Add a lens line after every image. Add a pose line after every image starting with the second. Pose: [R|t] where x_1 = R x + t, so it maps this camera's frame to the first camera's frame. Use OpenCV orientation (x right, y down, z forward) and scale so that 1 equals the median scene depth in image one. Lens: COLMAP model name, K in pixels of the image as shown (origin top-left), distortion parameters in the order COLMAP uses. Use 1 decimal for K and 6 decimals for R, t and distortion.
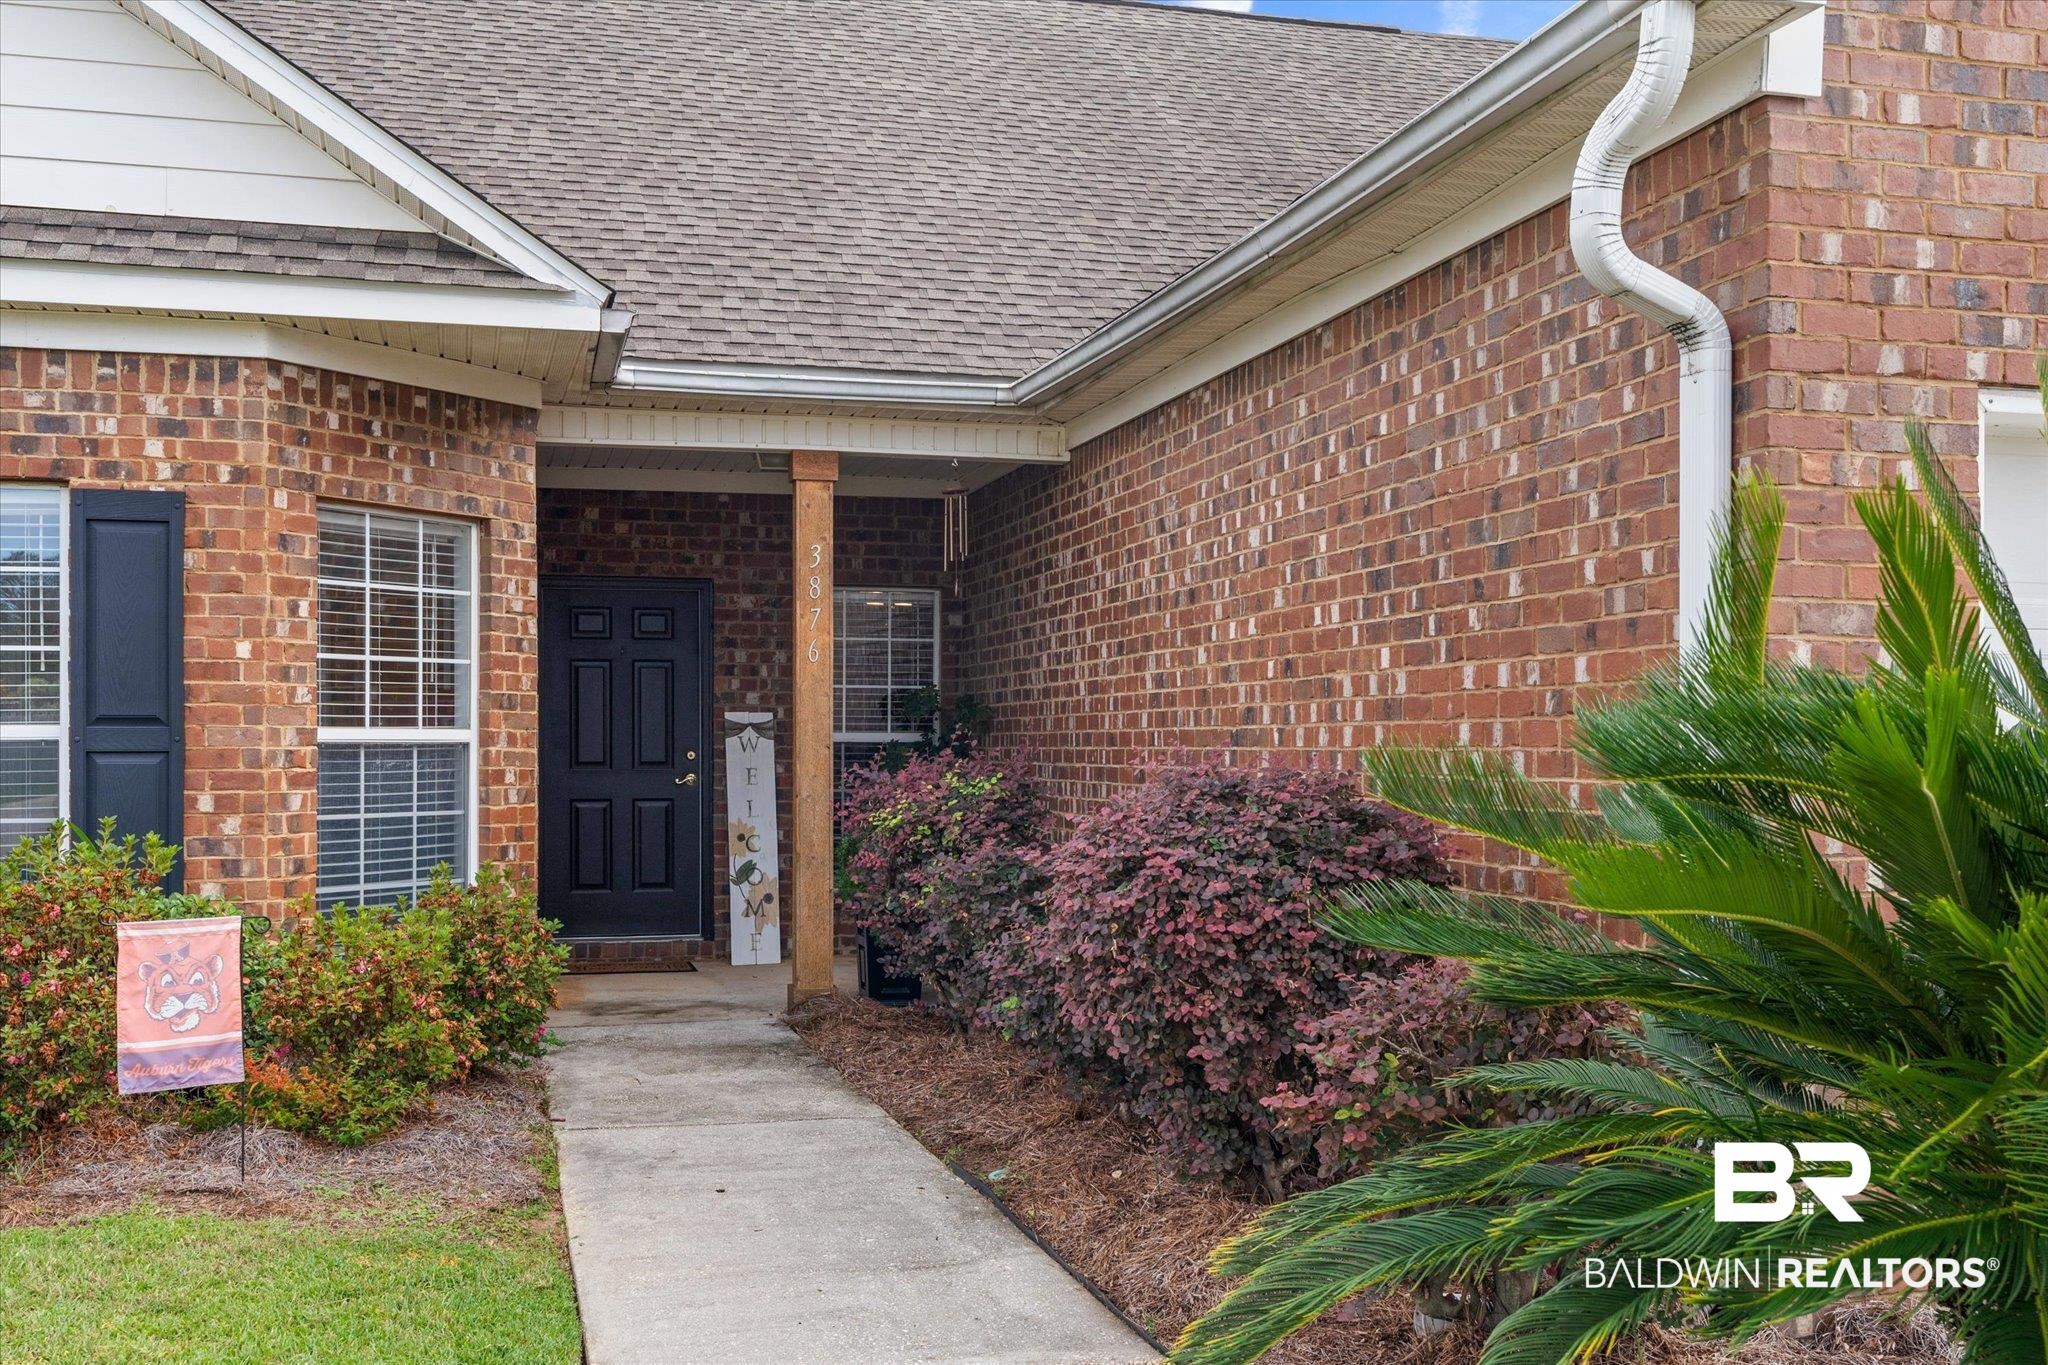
lens RADIAL K [[2020.7, 0, 1029.3], [0, 2020.7, 749.4], [0, 0, 1]] dist [0.003167, 0.004478]
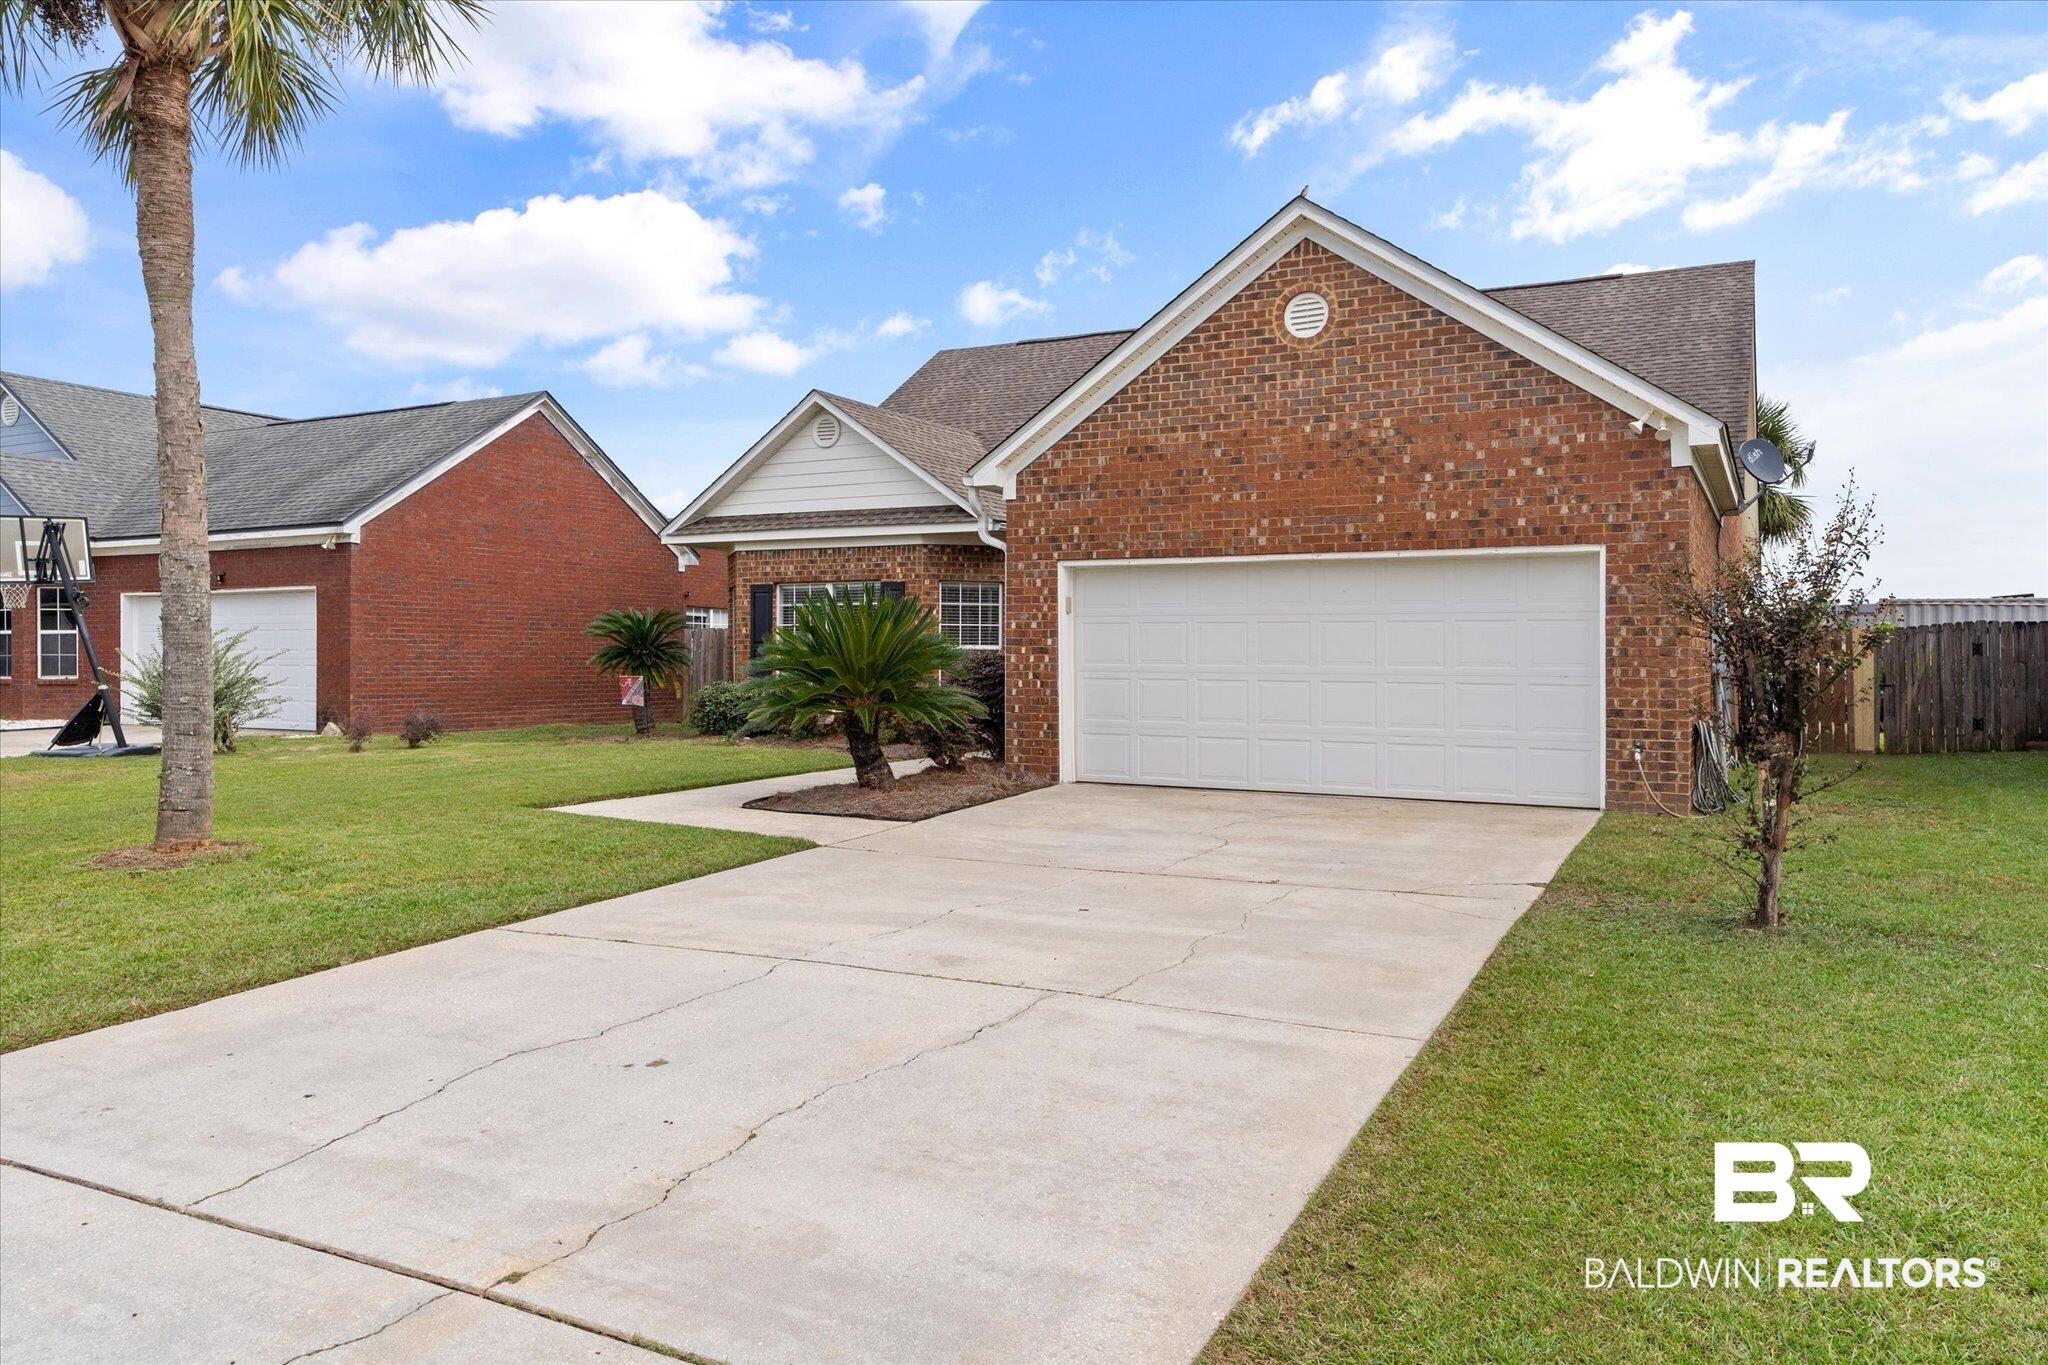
lens RADIAL K [[1437.1, 0, 1025.3], [0, 1437.1, 652.7], [0, 0, 1]] dist [0.000174, 0.000257]
pose [[0.729149, 0.000186, -0.684355, 1.521066], [-0.009283, 0.999911, -0.009619, 0.026380], [0.684292, 0.013366, 0.729086, -0.757290]]
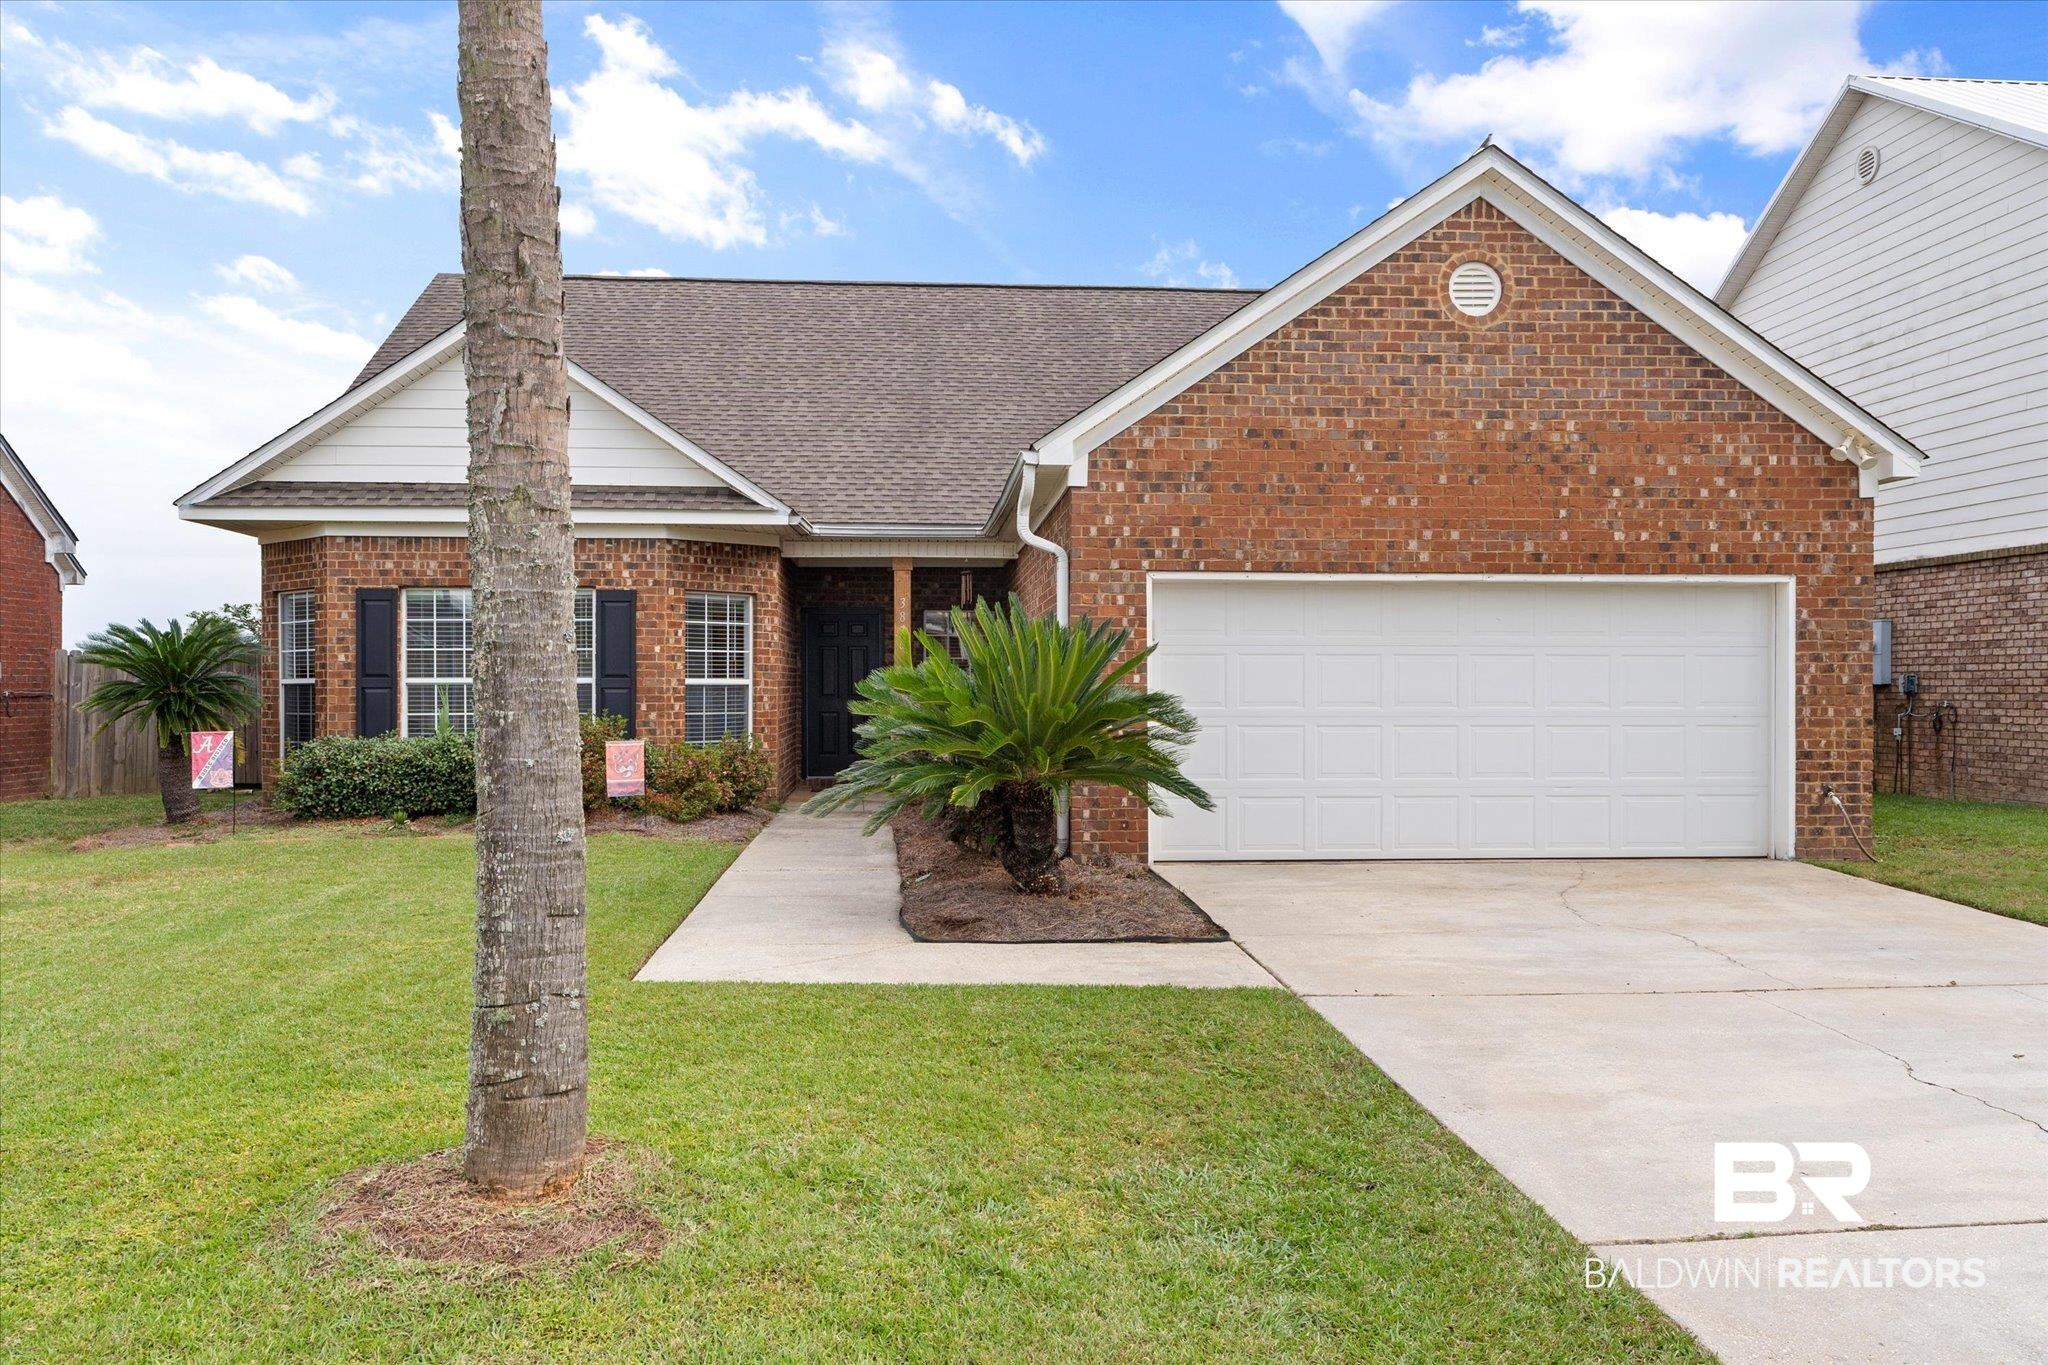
lens RADIAL K [[1547.3, 0, 1024.0], [0, 1547.3, 682.5], [0, 0, 1]] dist [-0.002203, 0.002426]
pose [[0.982728, -0.001184, -0.185050, 0.448486], [-0.000236, 0.999971, -0.007650, 0.009366], [0.185054, 0.007561, 0.982699, -0.881736]]
